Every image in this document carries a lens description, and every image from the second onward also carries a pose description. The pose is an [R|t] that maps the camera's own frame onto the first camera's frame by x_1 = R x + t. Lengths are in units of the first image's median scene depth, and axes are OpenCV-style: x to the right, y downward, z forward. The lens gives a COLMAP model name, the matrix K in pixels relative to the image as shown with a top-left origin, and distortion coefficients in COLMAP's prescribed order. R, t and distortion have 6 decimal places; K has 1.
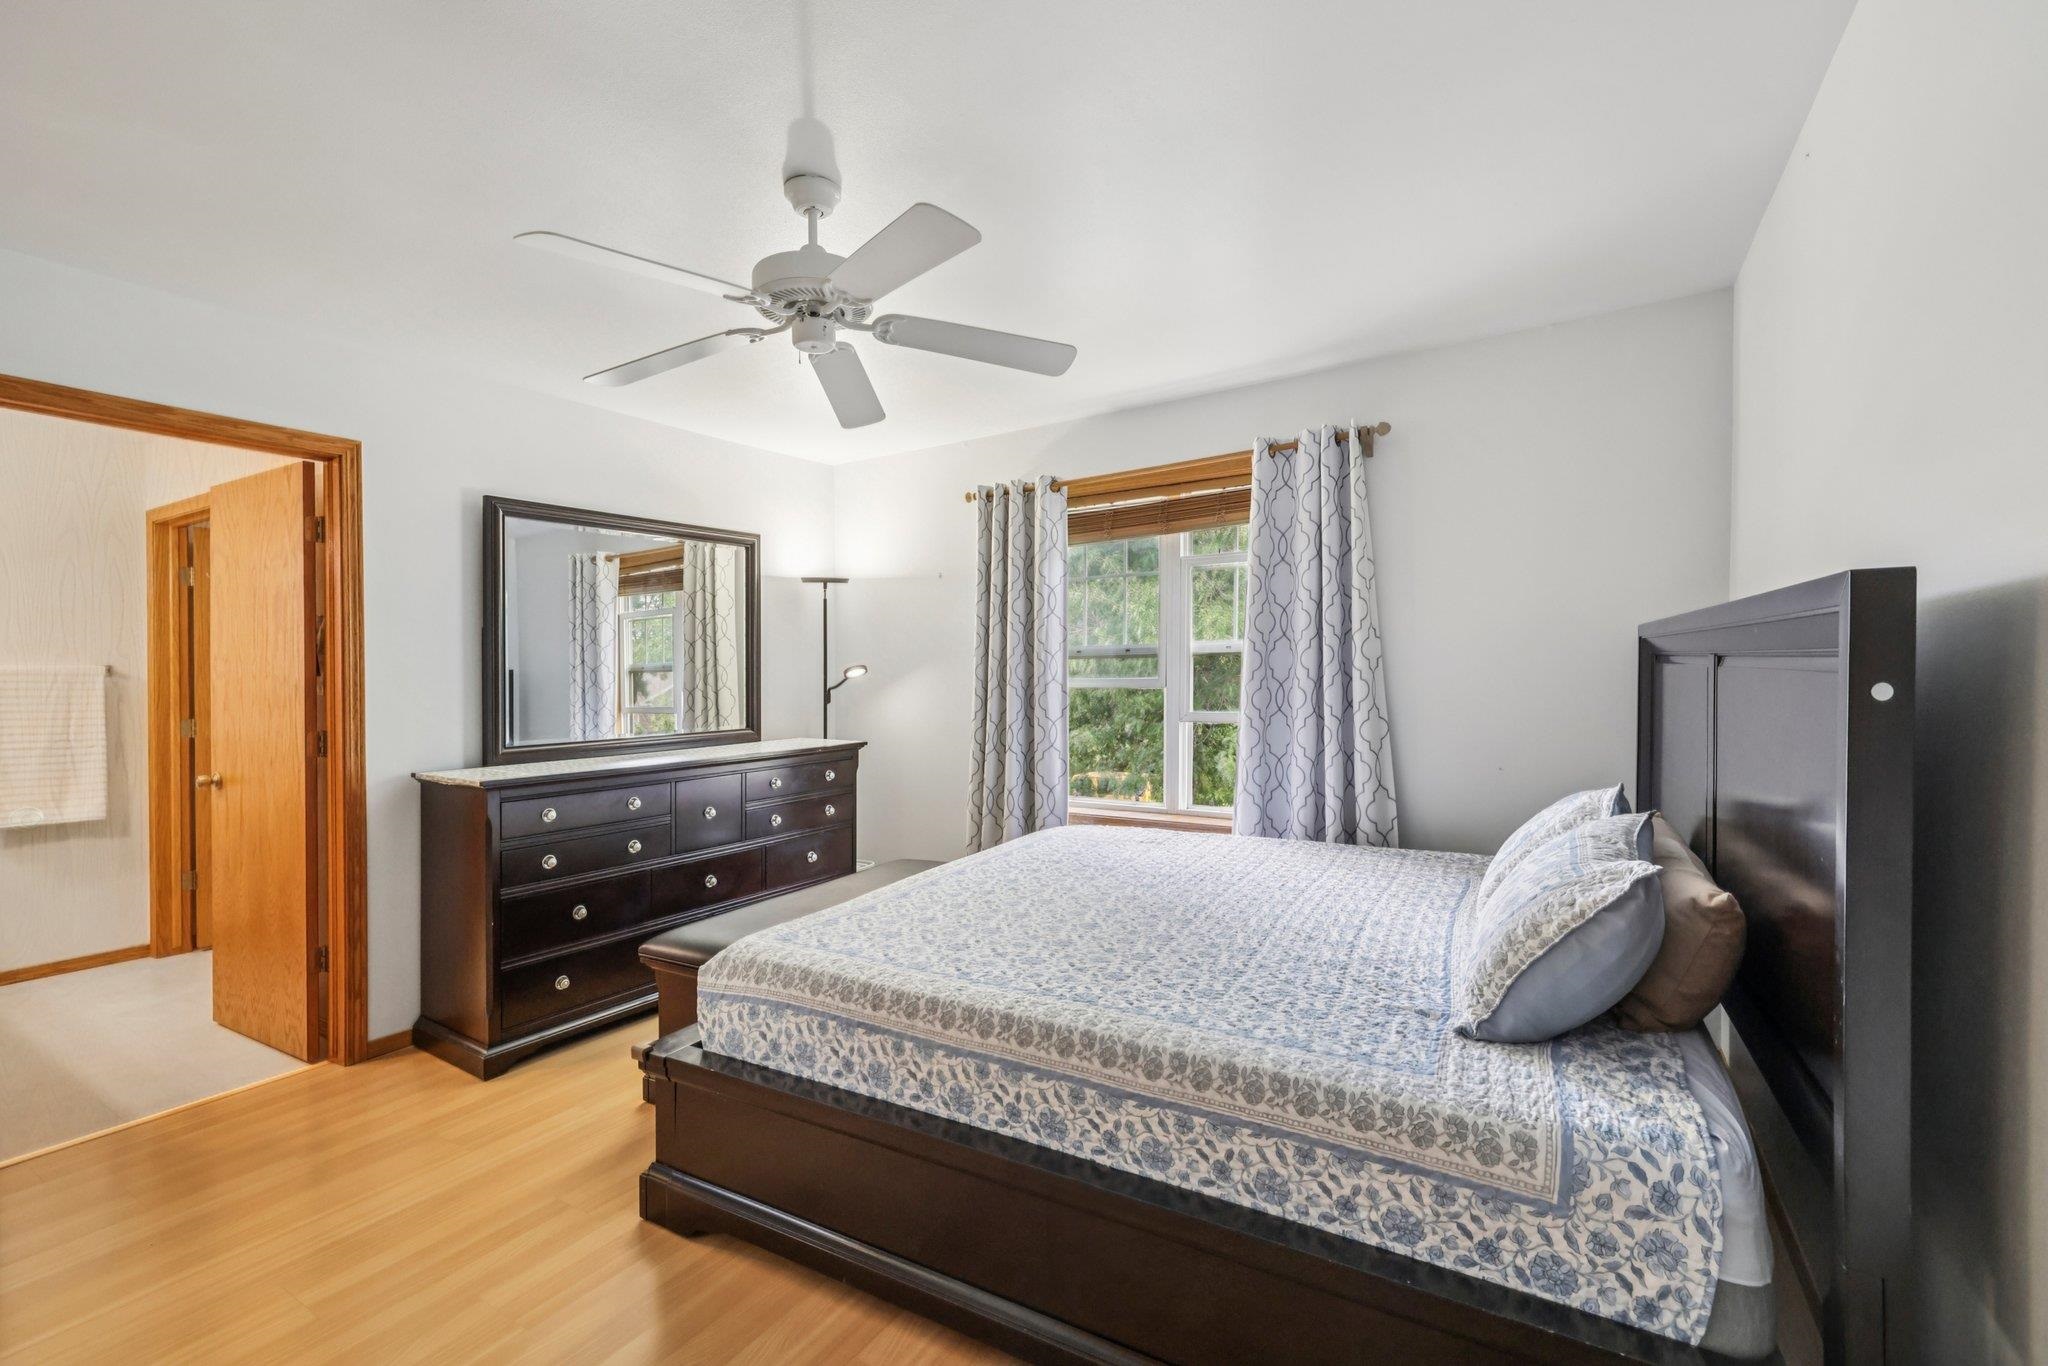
lens RADIAL K [[888.6, 0, 1003.3], [0, 888.6, 679.6], [0, 0, 1]] dist [0.013913, -0.000375]
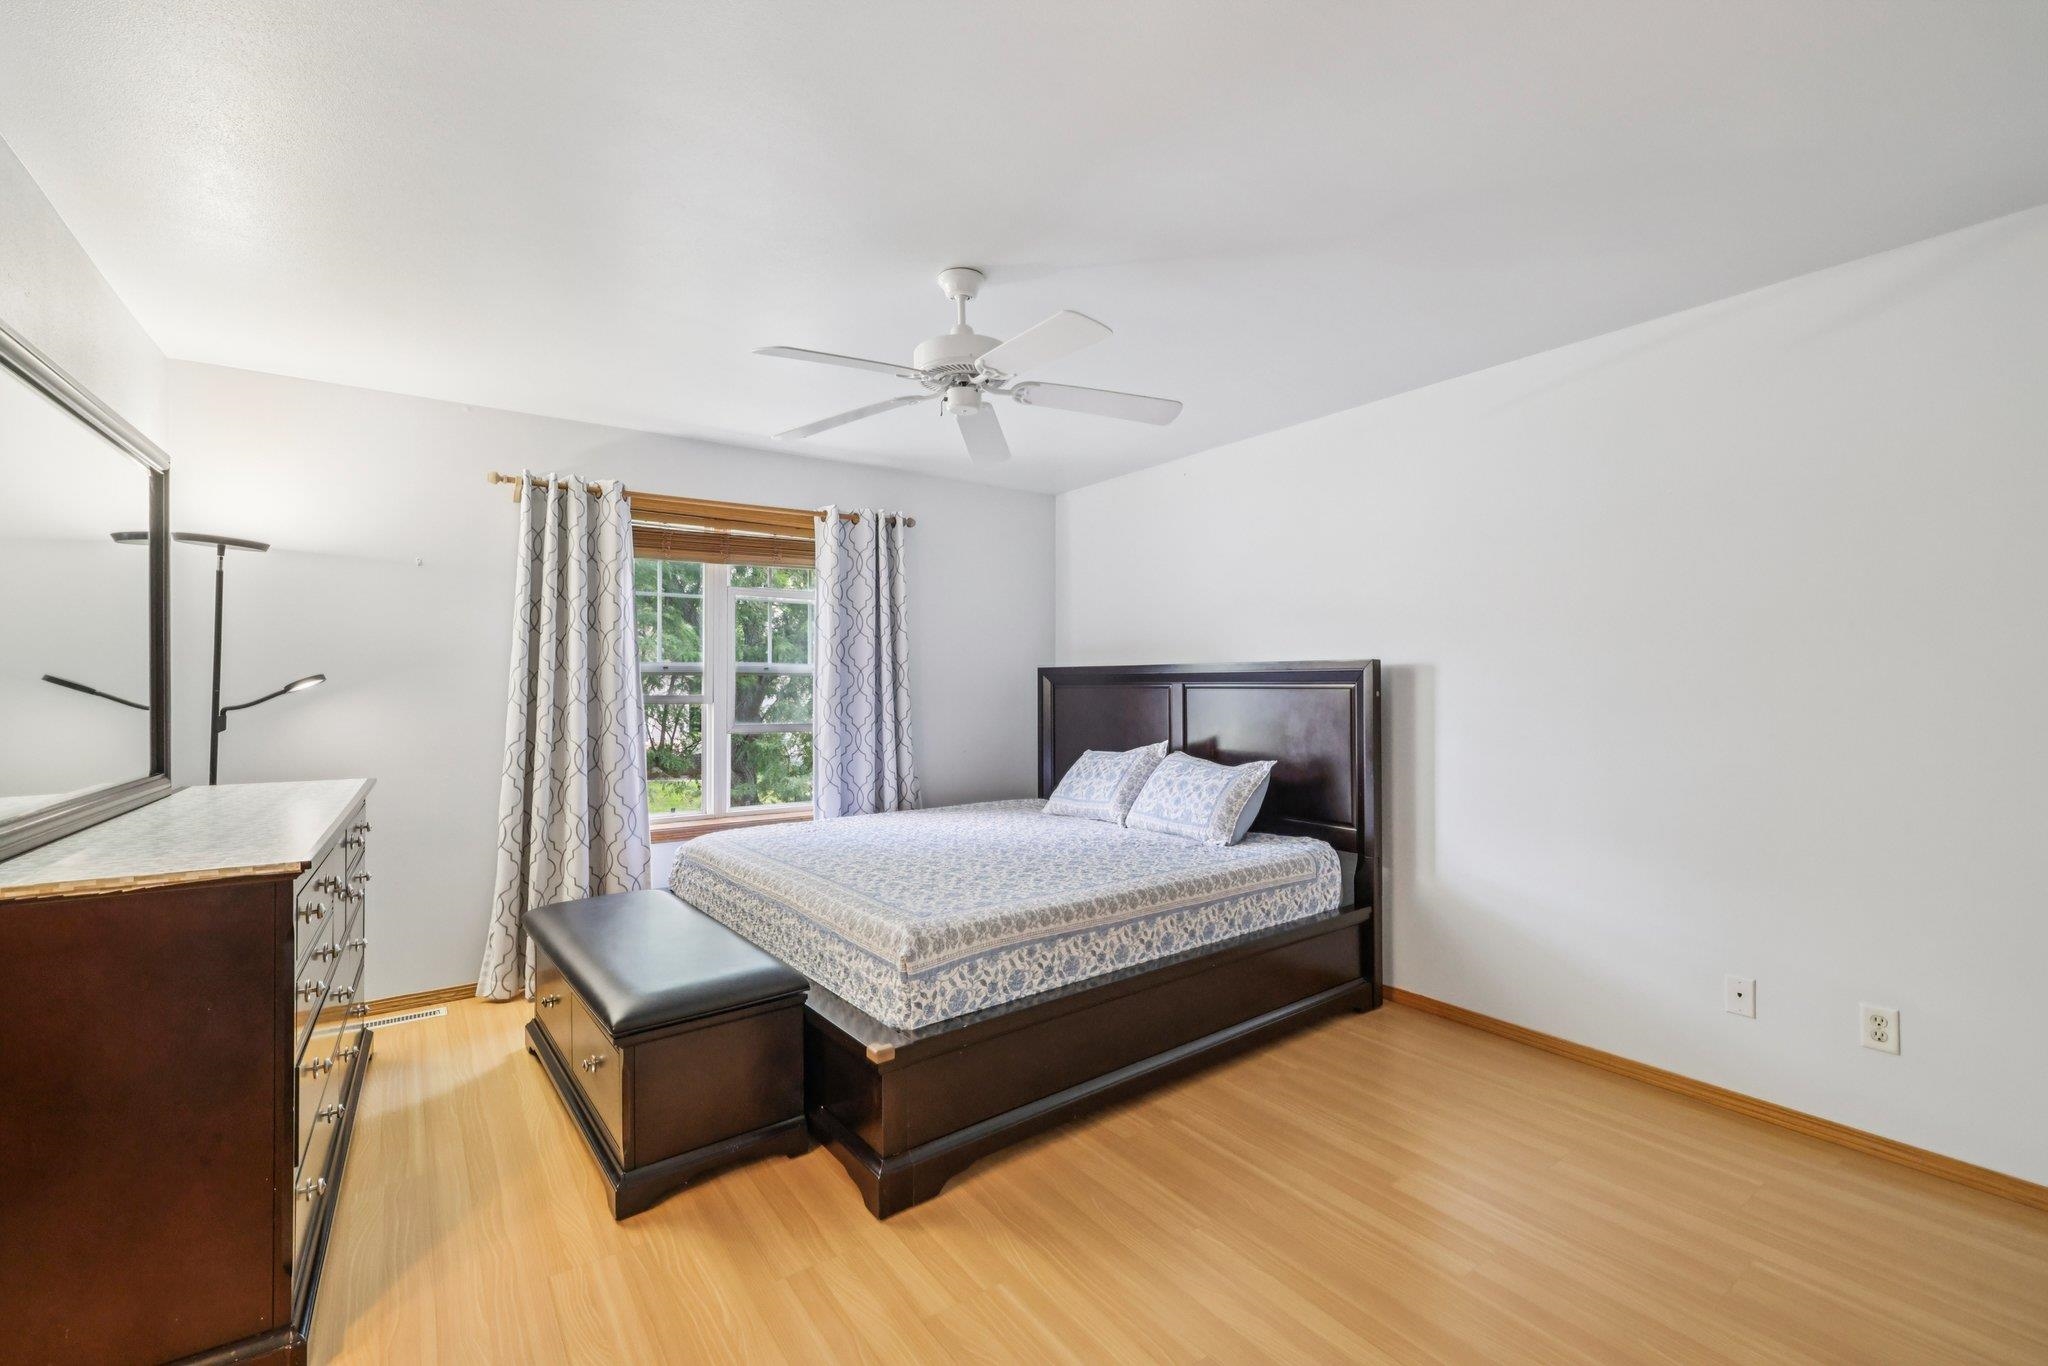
lens RADIAL K [[888.6, 0, 1012.0], [0, 888.6, 680.5], [0, 0, 1]] dist [0.013913, -0.000375]
pose [[0.360043, 0.021055, 0.932698, -1.320941], [0.006258, 0.999668, -0.024982, 0.020783], [-0.932915, 0.014831, 0.359791, 0.501347]]
